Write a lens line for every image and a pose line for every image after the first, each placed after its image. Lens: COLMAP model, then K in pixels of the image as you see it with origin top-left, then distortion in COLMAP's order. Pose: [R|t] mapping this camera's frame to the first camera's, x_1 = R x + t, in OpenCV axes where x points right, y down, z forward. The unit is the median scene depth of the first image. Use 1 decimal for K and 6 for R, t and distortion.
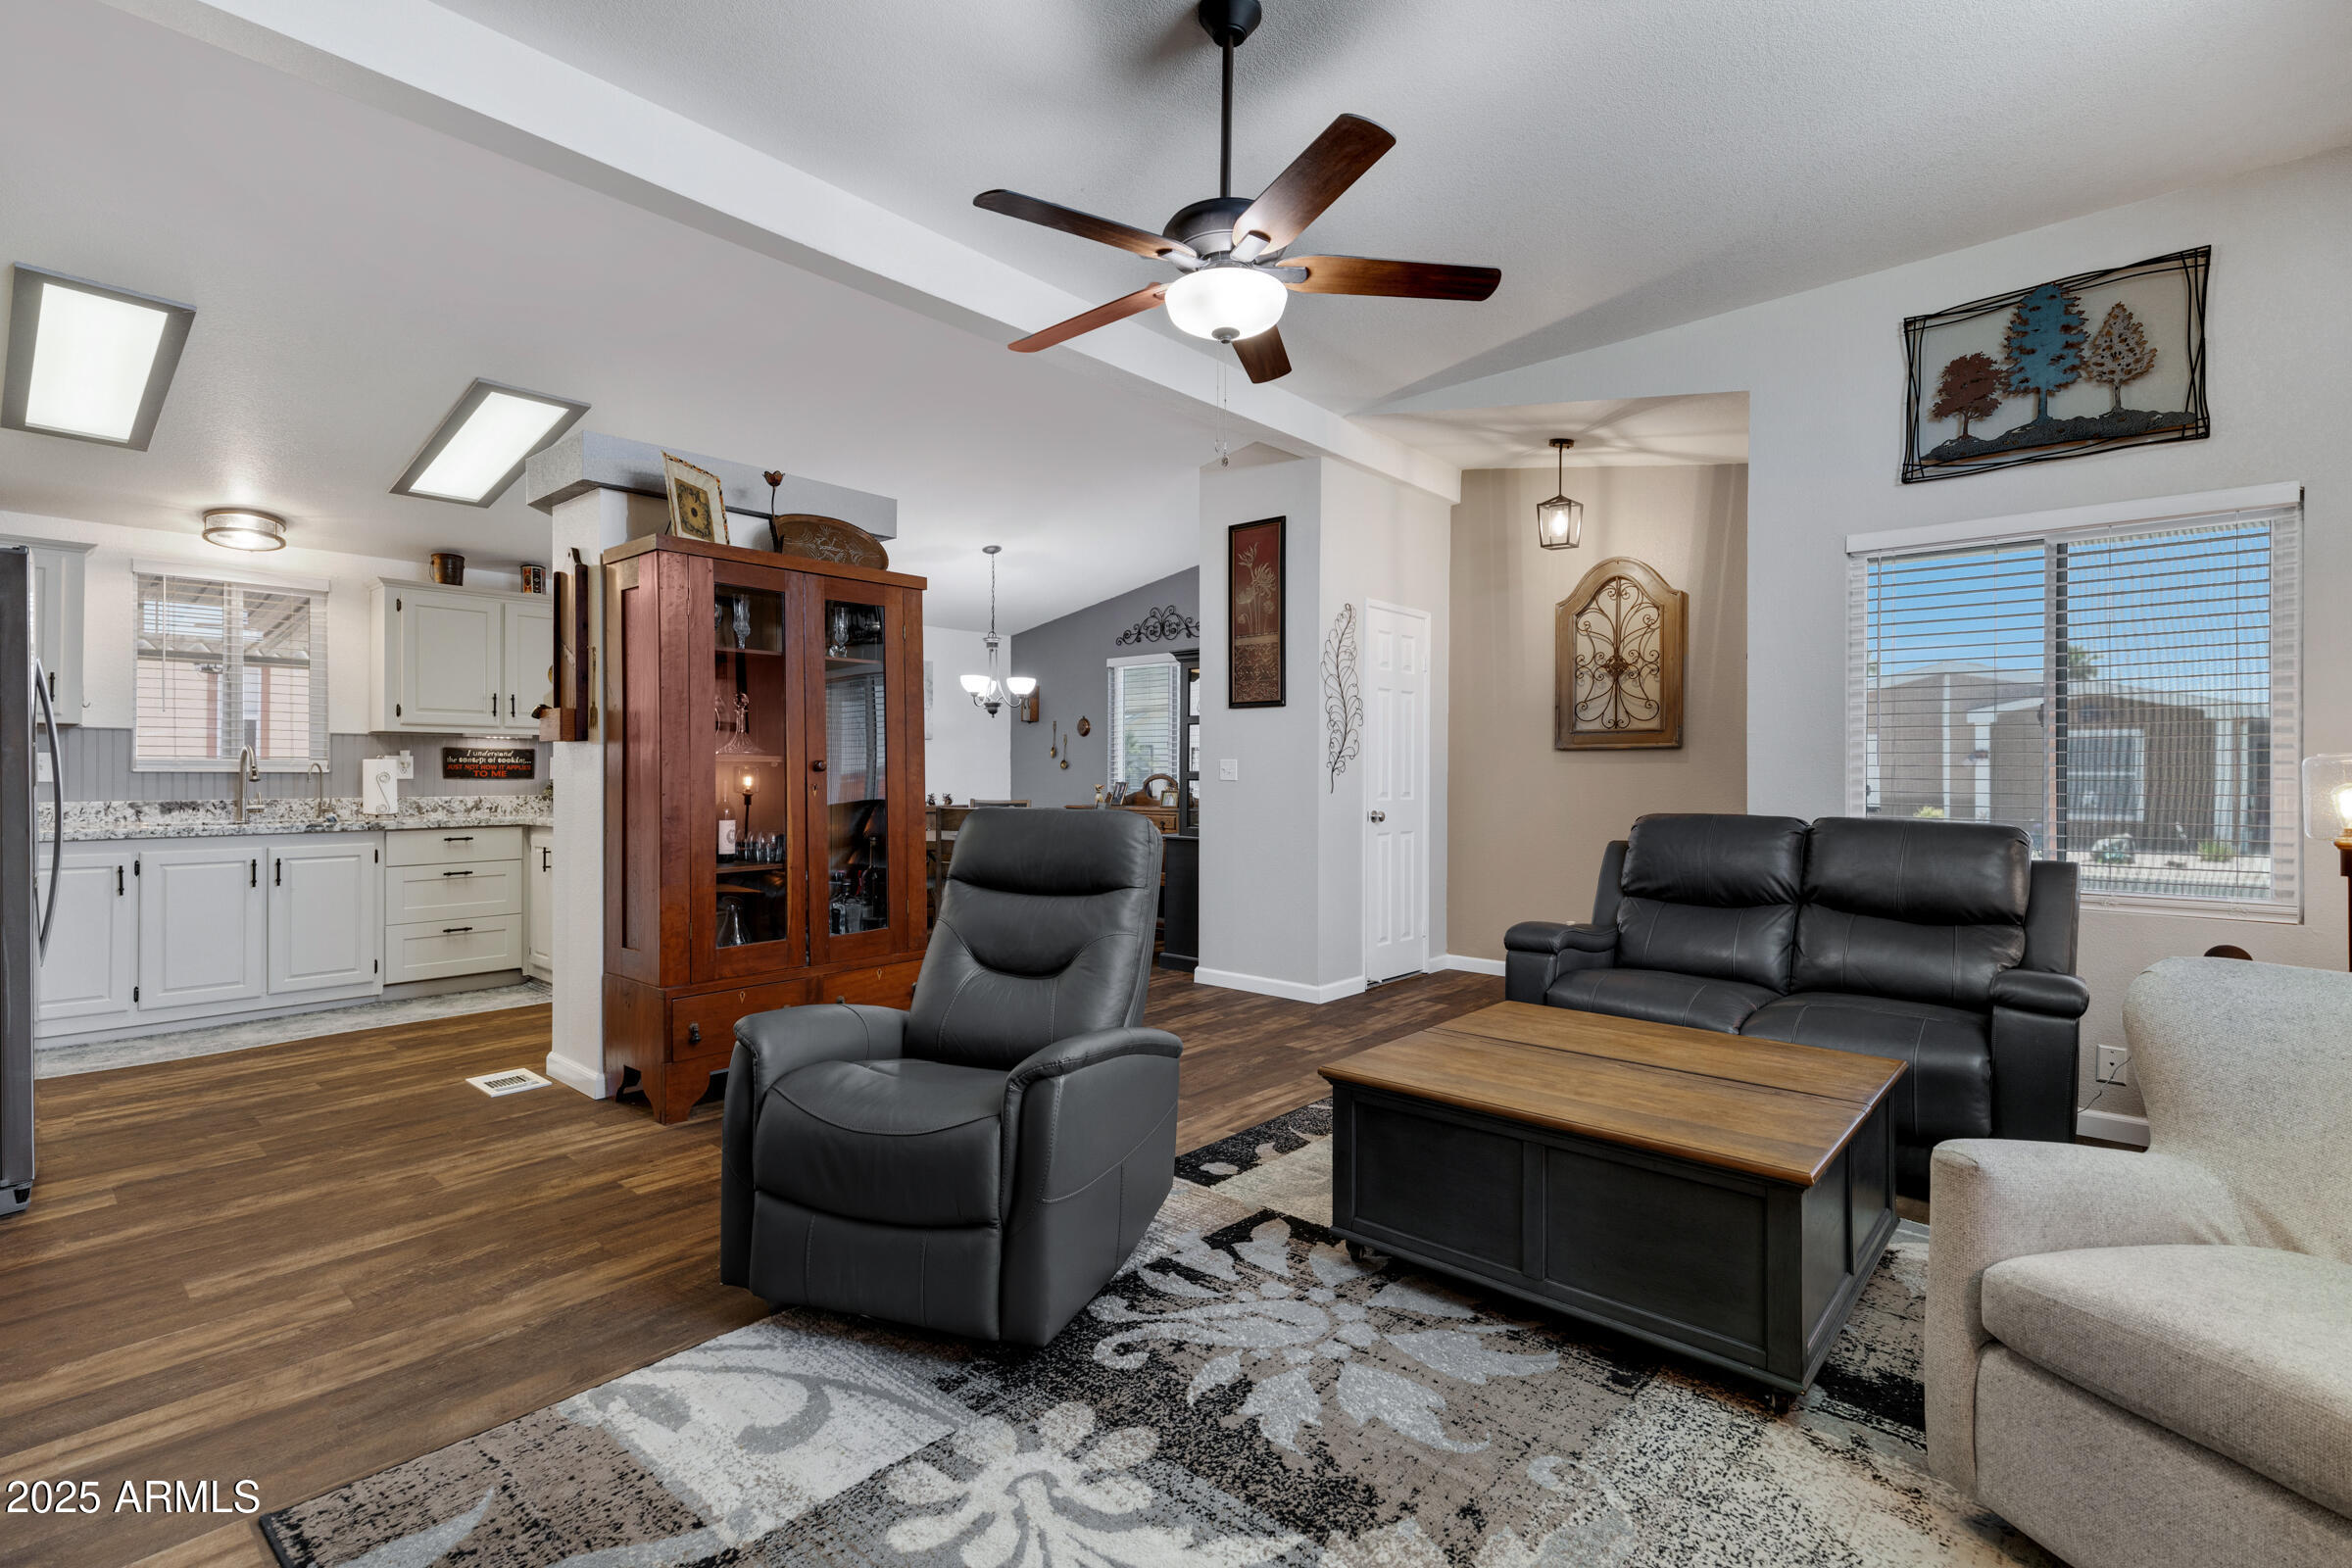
lens RADIAL K [[1085.7, 0, 1176.0], [0, 1085.7, 784.0], [0, 0, 1]] dist [0.006329, -0.000438]
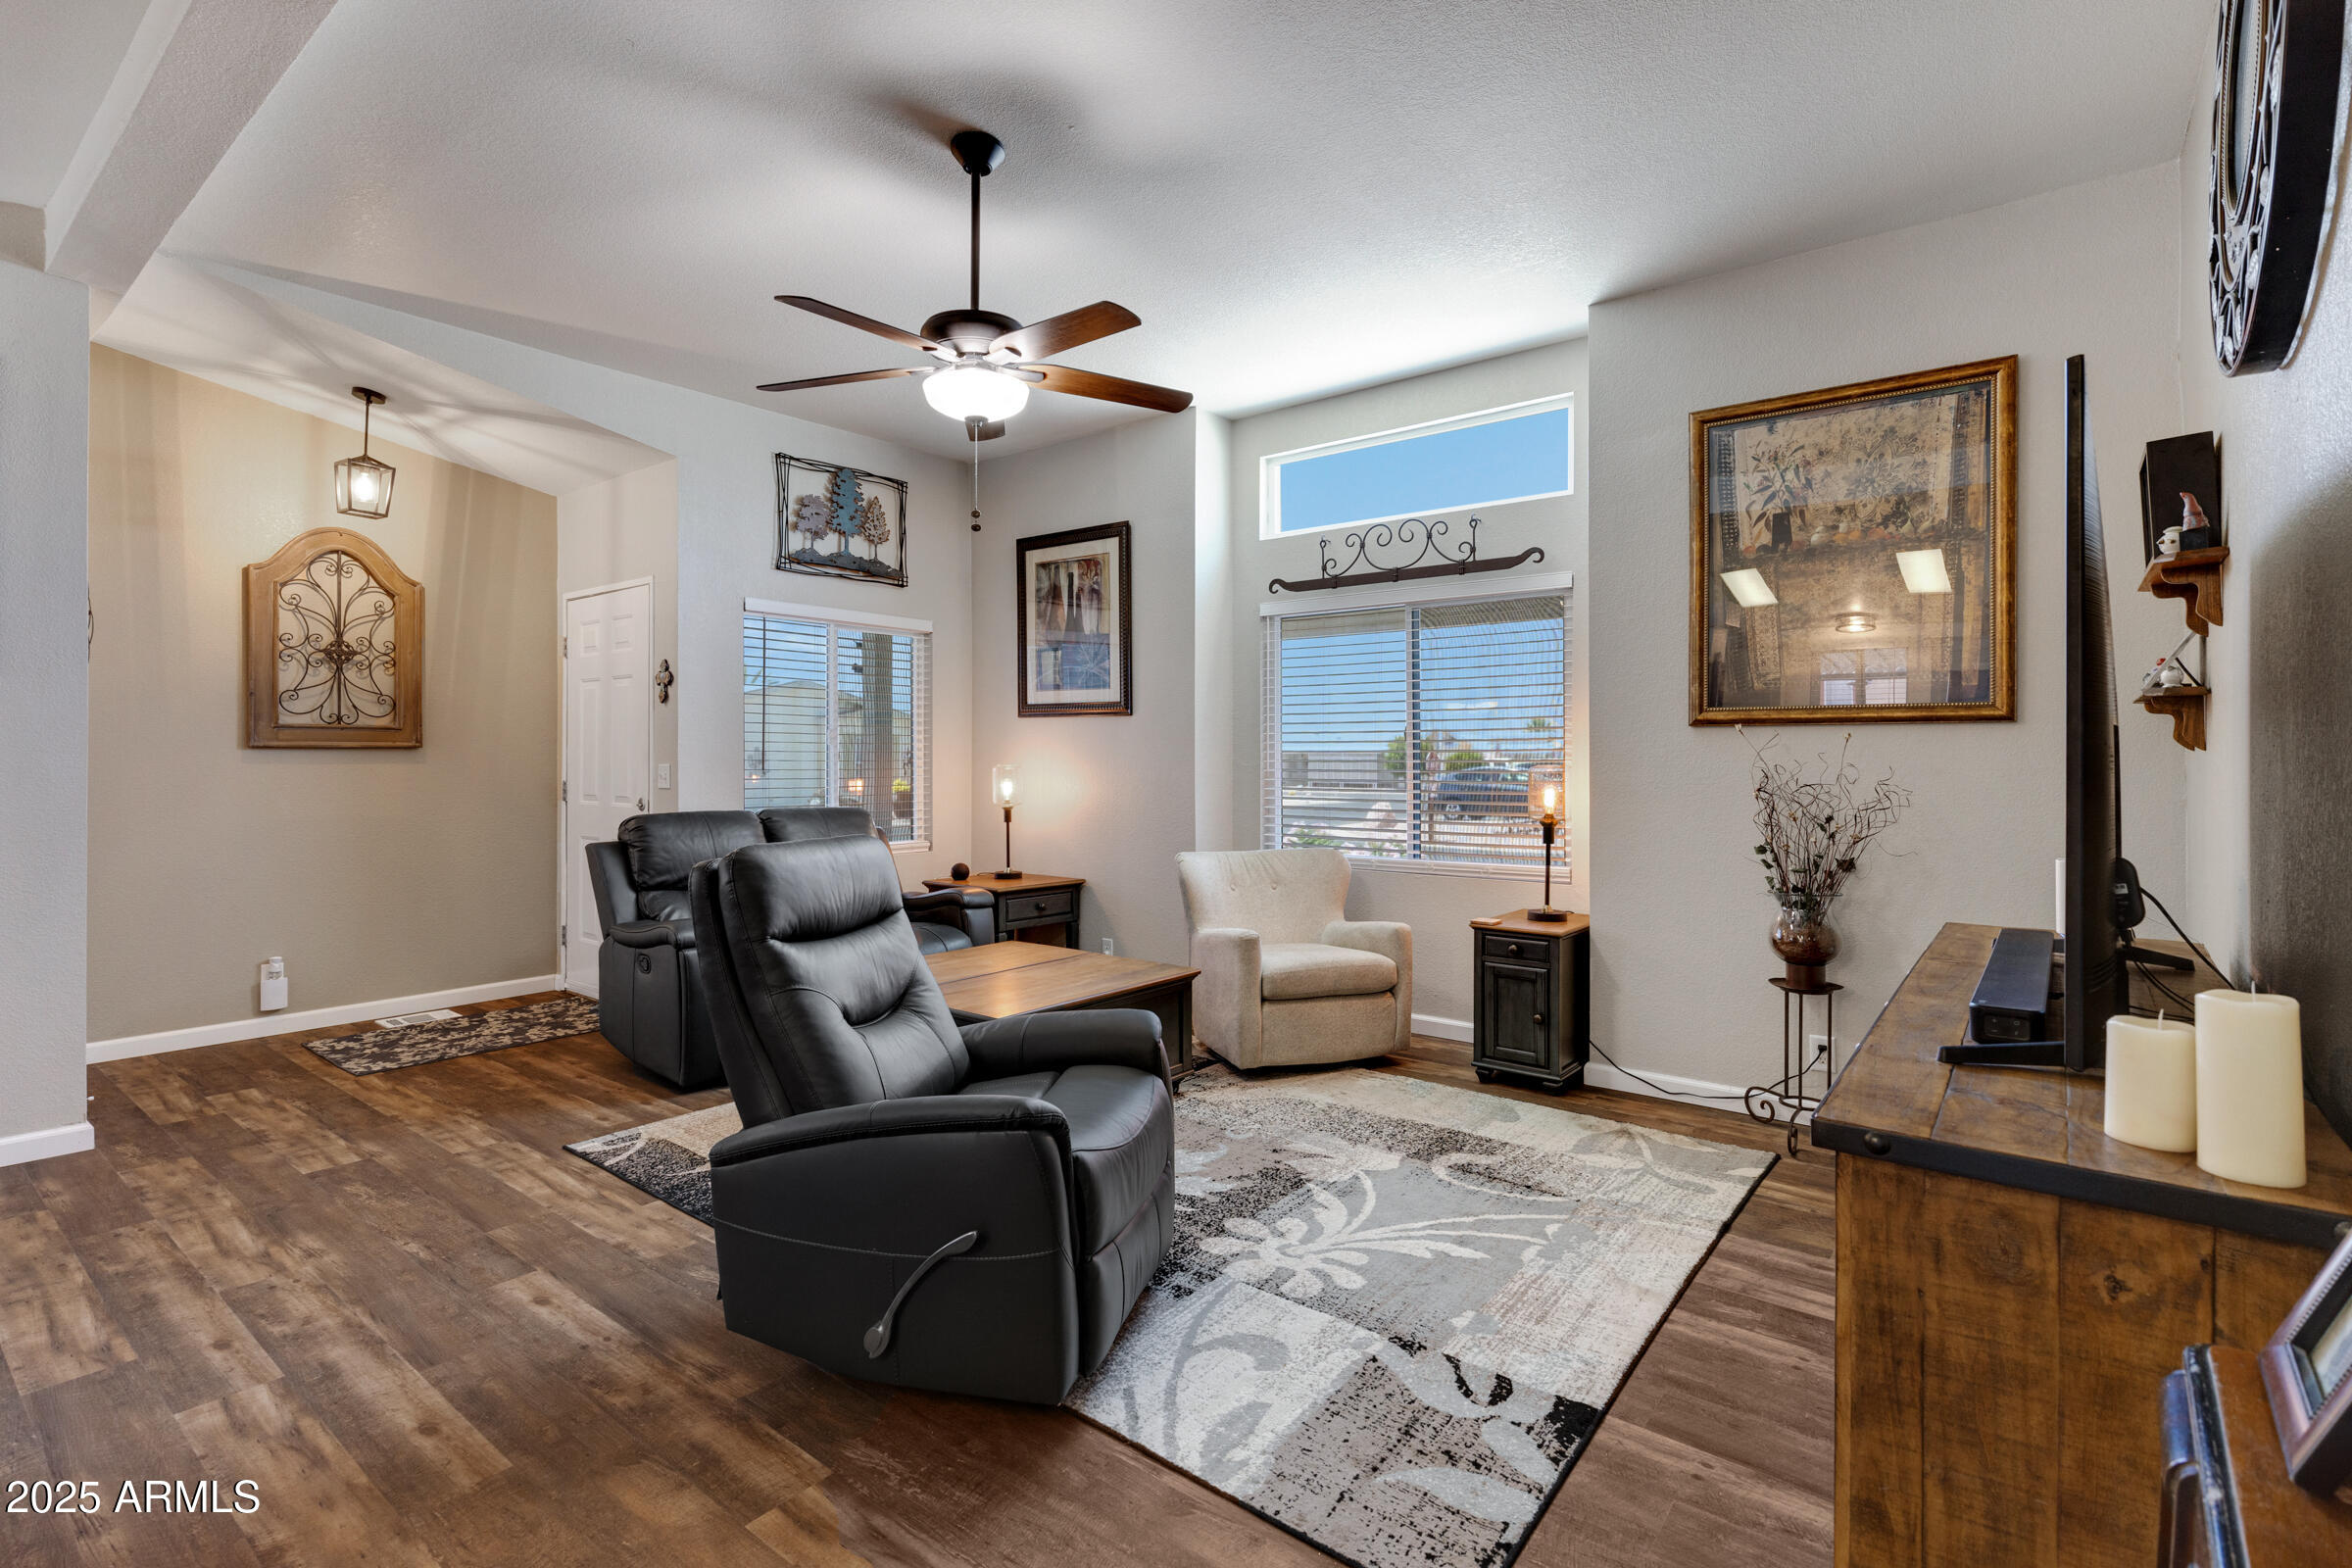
lens RADIAL K [[1091.5, 0, 1176.0], [0, 1091.5, 760.1], [0, 0, 1]] dist [0.004717, 0.000516]
pose [[-0.059843, -0.006406, 0.998187, -1.240013], [0.007739, 0.999946, 0.006881, -0.055269], [-0.998178, 0.008137, -0.059790, 0.920918]]
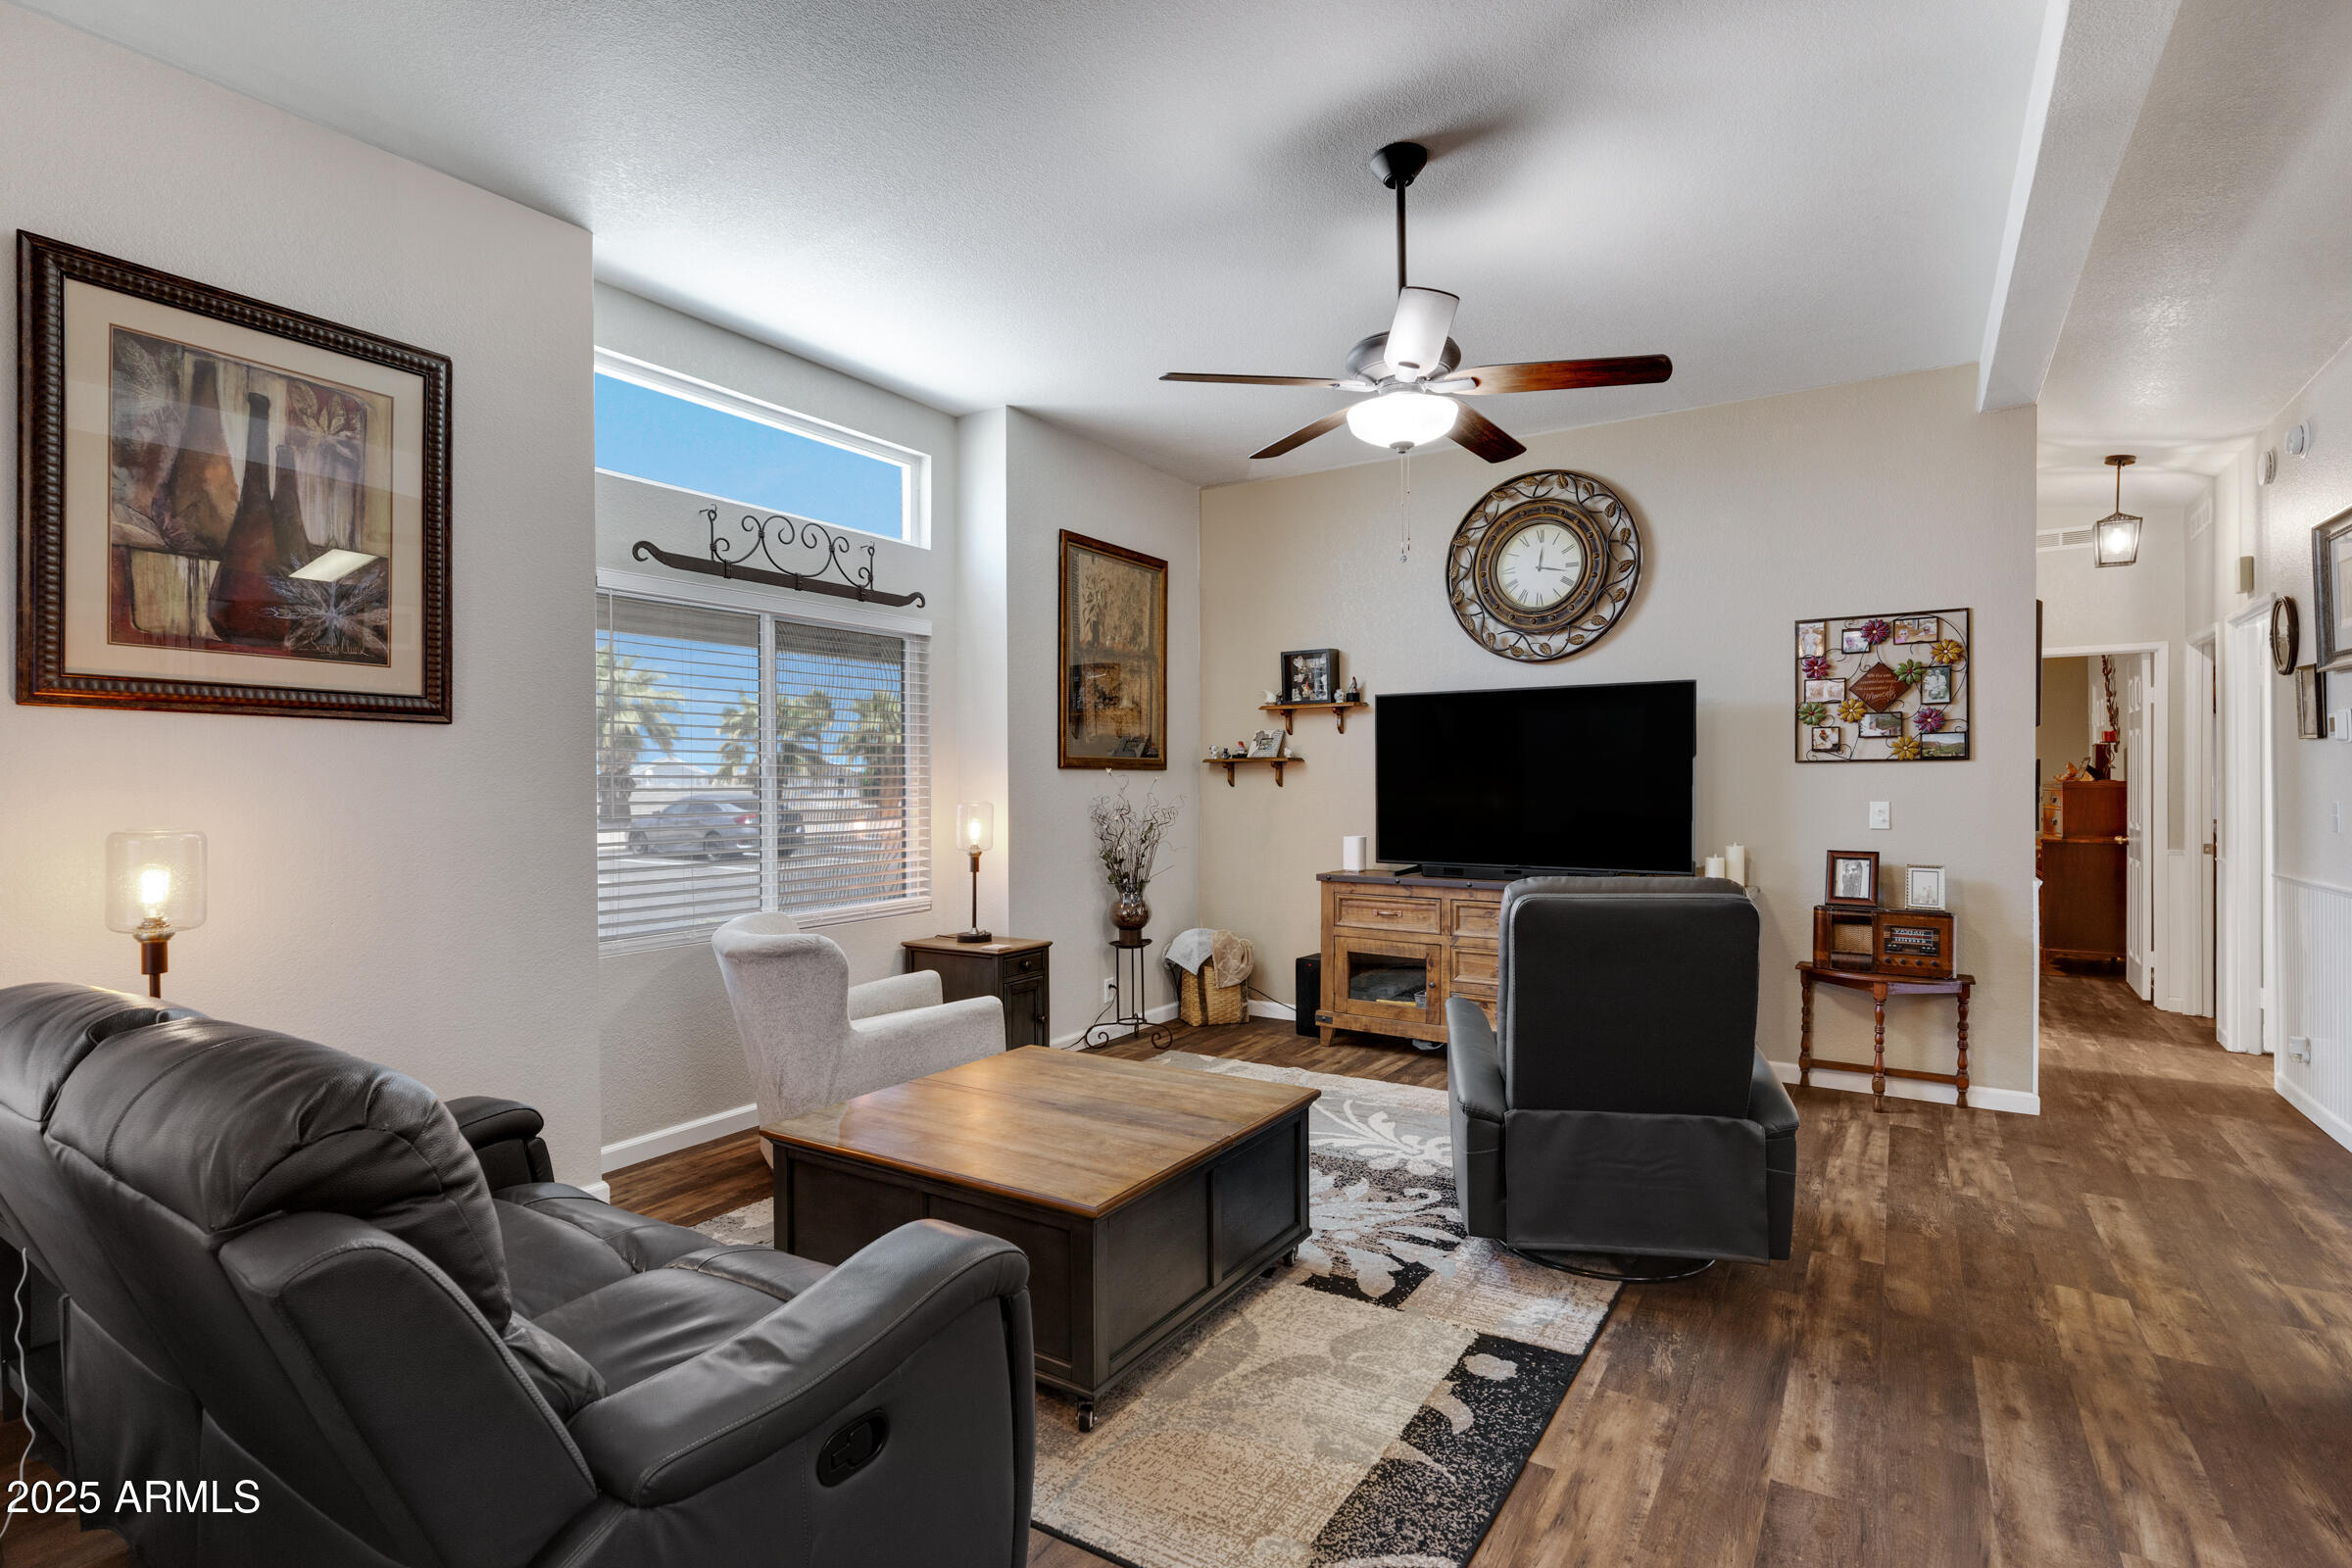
lens RADIAL K [[1128.0, 0, 1169.7], [0, 1128.0, 788.4], [0, 0, 1]] dist [0.003586, 0.000312]
pose [[-0.988528, 0.003424, -0.151002, 0.499745], [0.001438, 0.999911, 0.013264, -0.077828], [0.151034, 0.012895, -0.988445, 2.295414]]
